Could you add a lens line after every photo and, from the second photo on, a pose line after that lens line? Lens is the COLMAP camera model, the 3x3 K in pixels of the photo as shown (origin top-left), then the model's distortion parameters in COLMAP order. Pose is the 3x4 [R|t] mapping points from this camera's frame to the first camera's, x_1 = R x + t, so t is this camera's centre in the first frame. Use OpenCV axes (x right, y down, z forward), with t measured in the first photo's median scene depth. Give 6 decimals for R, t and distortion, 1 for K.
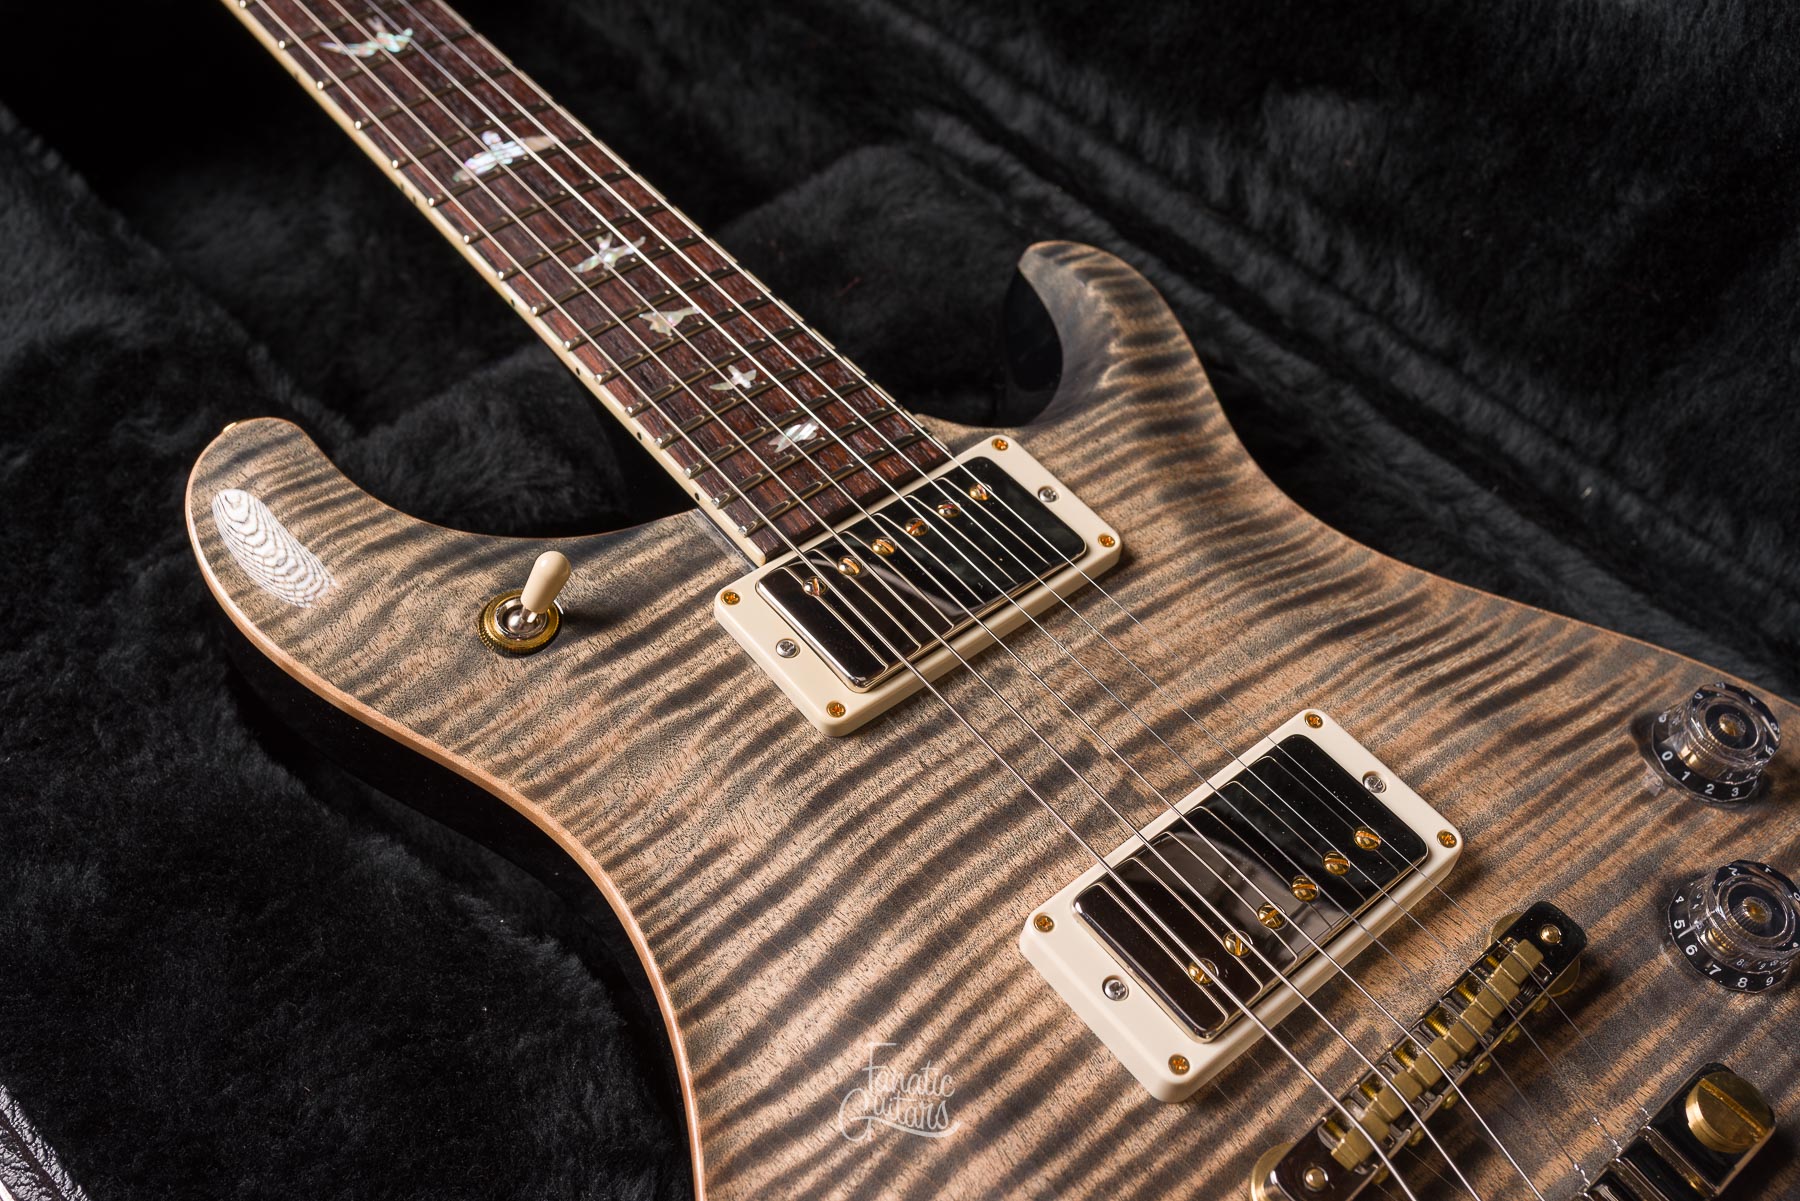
lens RADIAL K [[1768.7, 0, 901.5], [0, 1768.7, 602.0], [0, 0, 1]] dist [-0.000014, -0.002782]
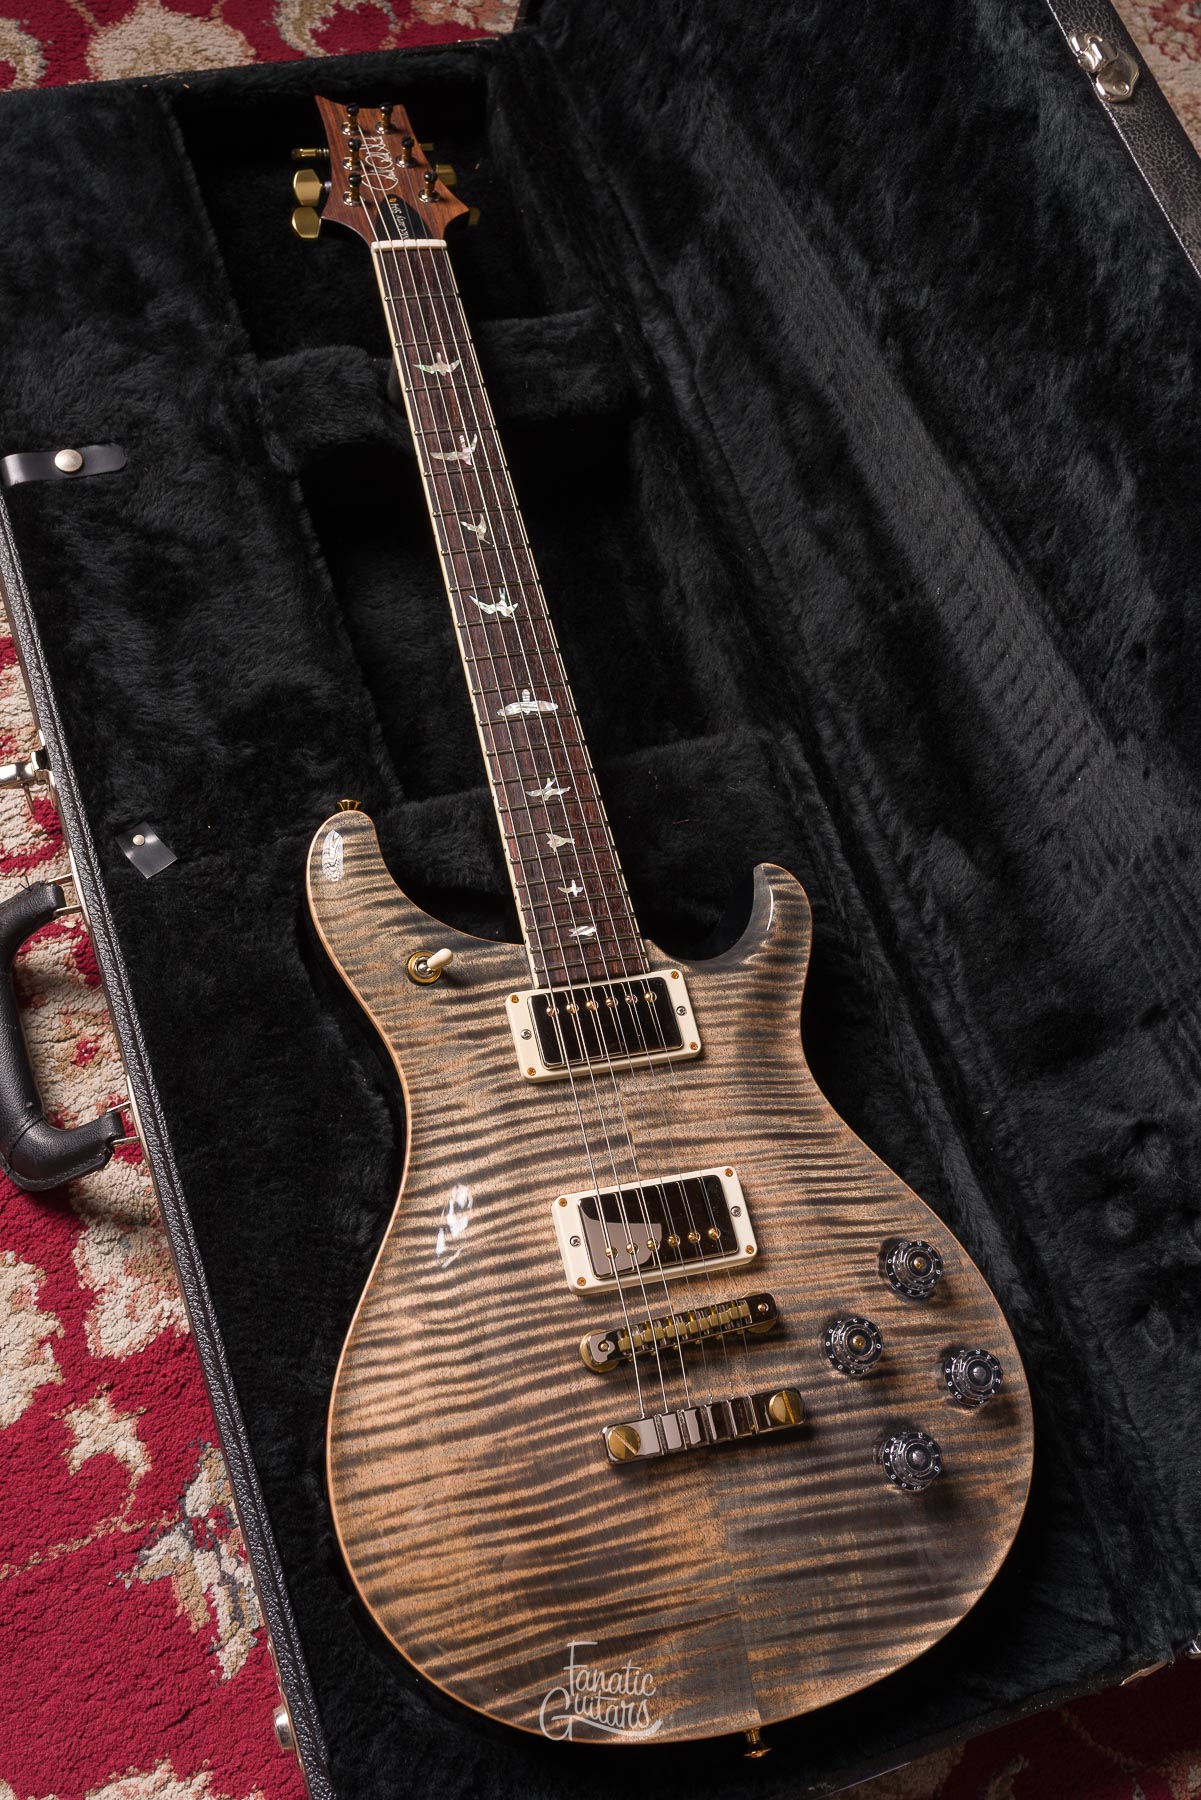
lens RADIAL K [[1928.3, 0, 578.7], [0, 1928.3, 894.5], [0, 0, 1]] dist [0.006165, -0.018791]
pose [[0.890082, 0.435881, -0.133269, 0.221455], [-0.409083, 0.892888, 0.188156, -0.567348], [0.201008, -0.112956, 0.973055, -1.209697]]
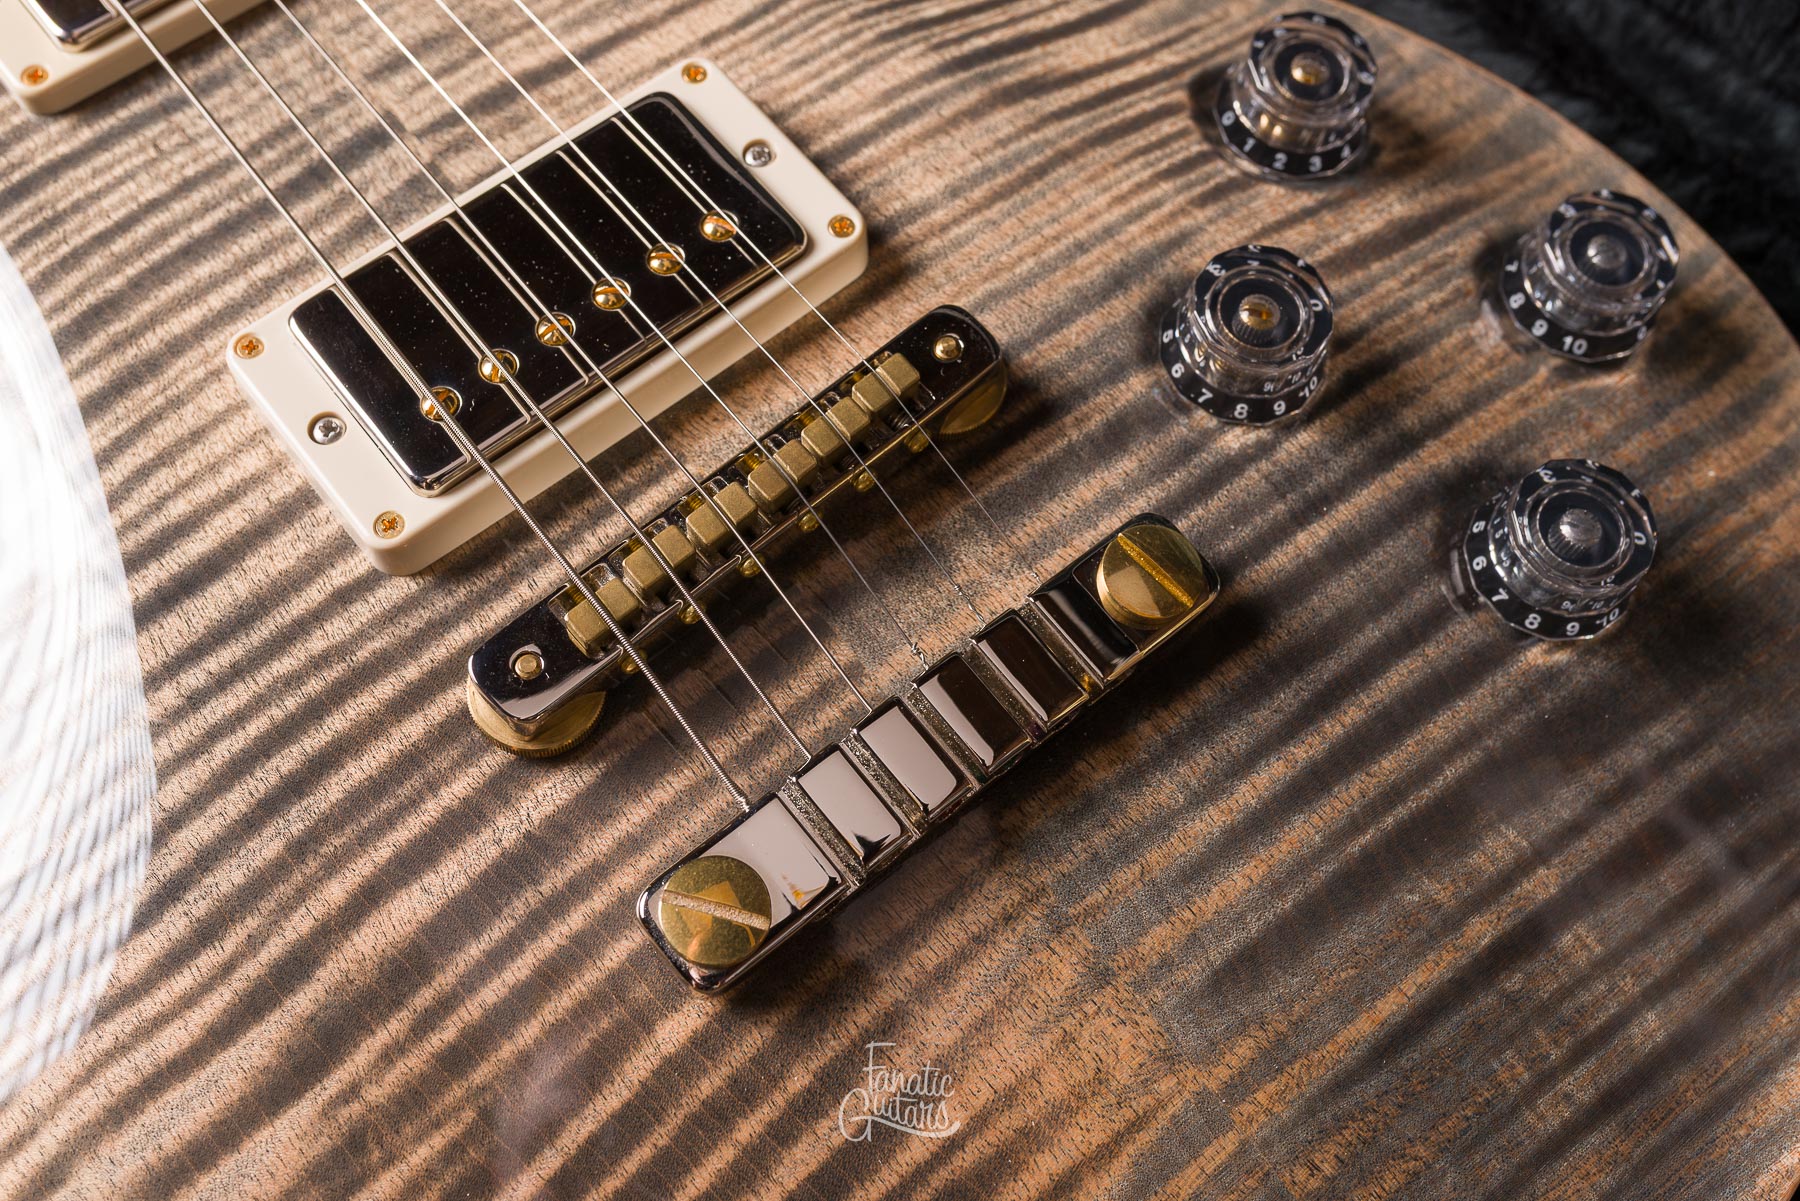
lens RADIAL K [[1825.9, 0, 904.0], [0, 1825.9, 594.8], [0, 0, 1]] dist [-0.000829, 0.003807]
pose [[0.997475, -0.015192, -0.069368, 0.346202], [0.031935, 0.968461, 0.247112, 0.086405], [0.063426, -0.248703, 0.966501, 0.211550]]
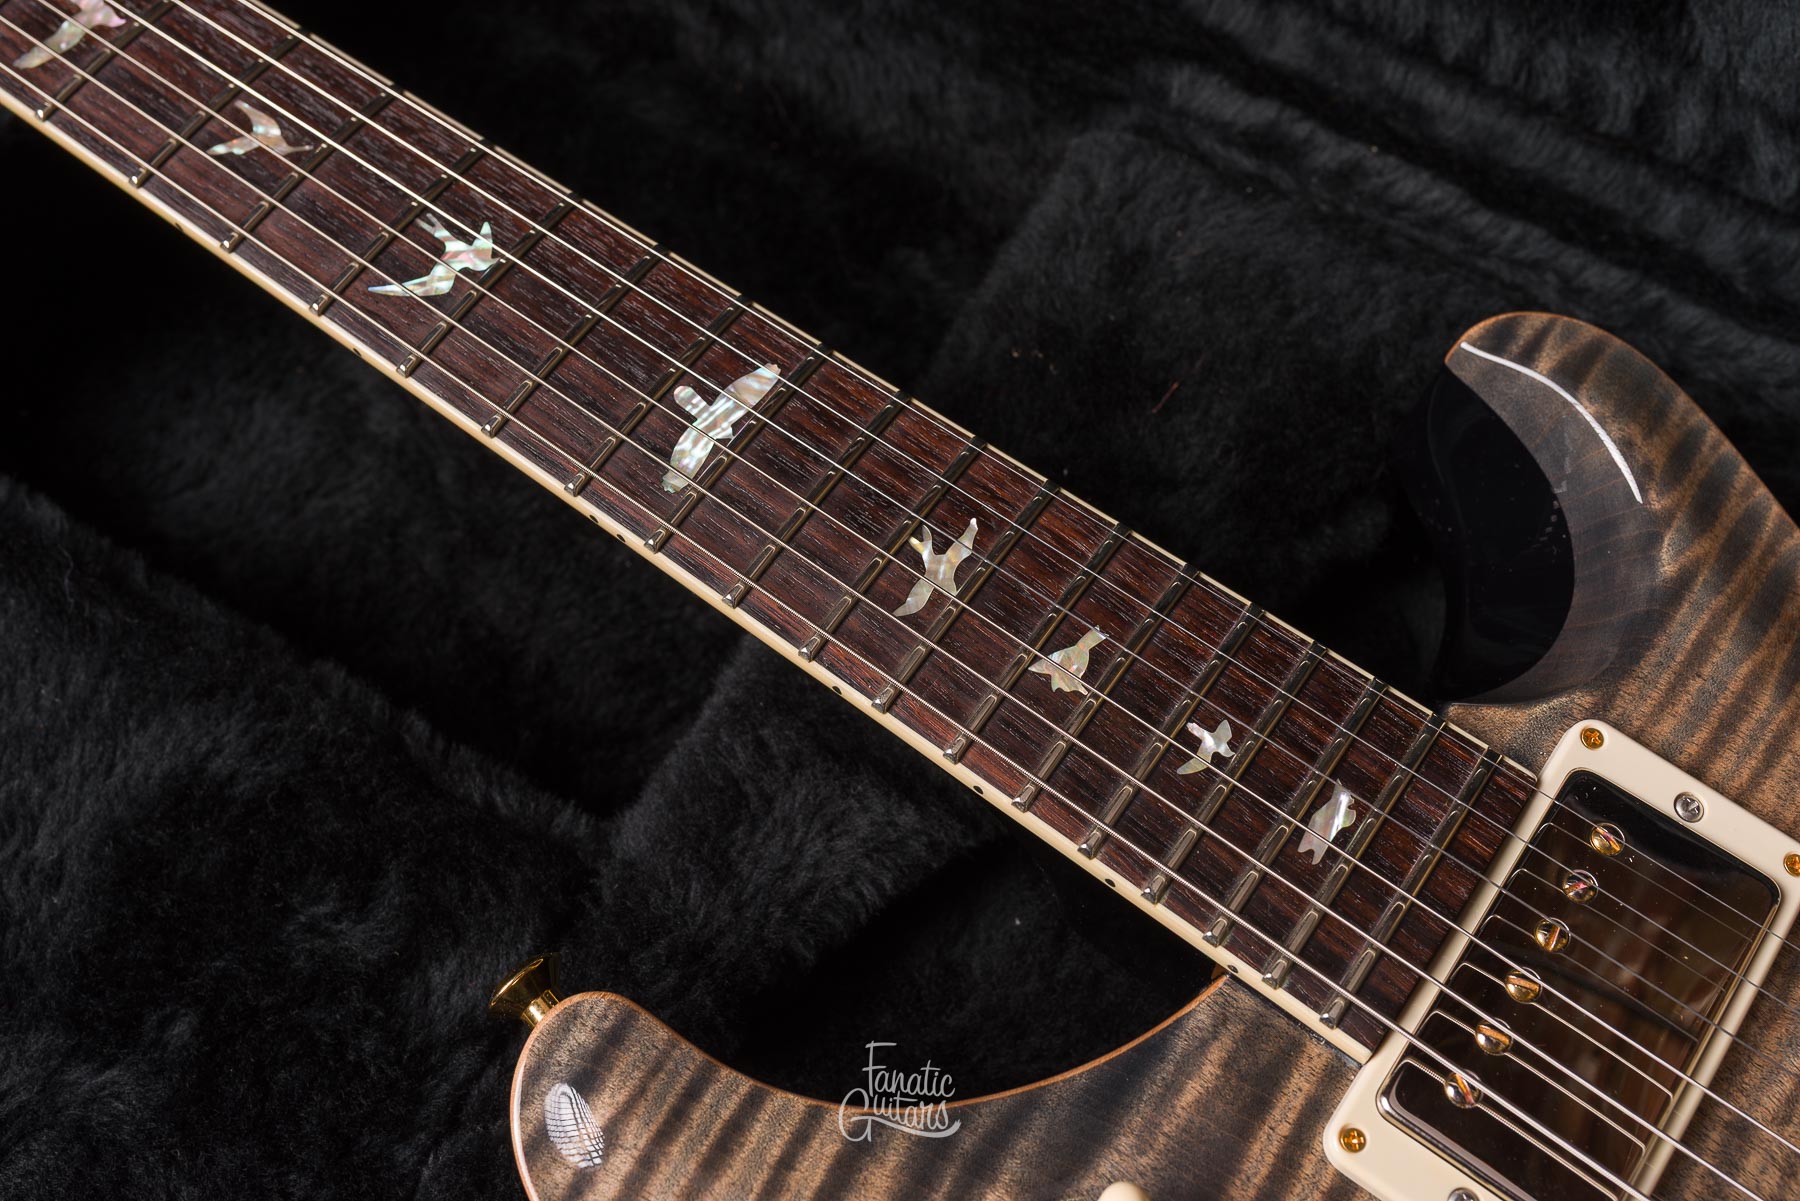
lens RADIAL K [[1785.1, 0, 902.1], [0, 1785.1, 598.2], [0, 0, 1]] dist [-0.002353, 0.014233]
pose [[0.967511, -0.251303, 0.027727, -0.224064], [0.236018, 0.937056, 0.257336, -0.405787], [-0.090651, -0.242432, 0.965924, 0.375354]]
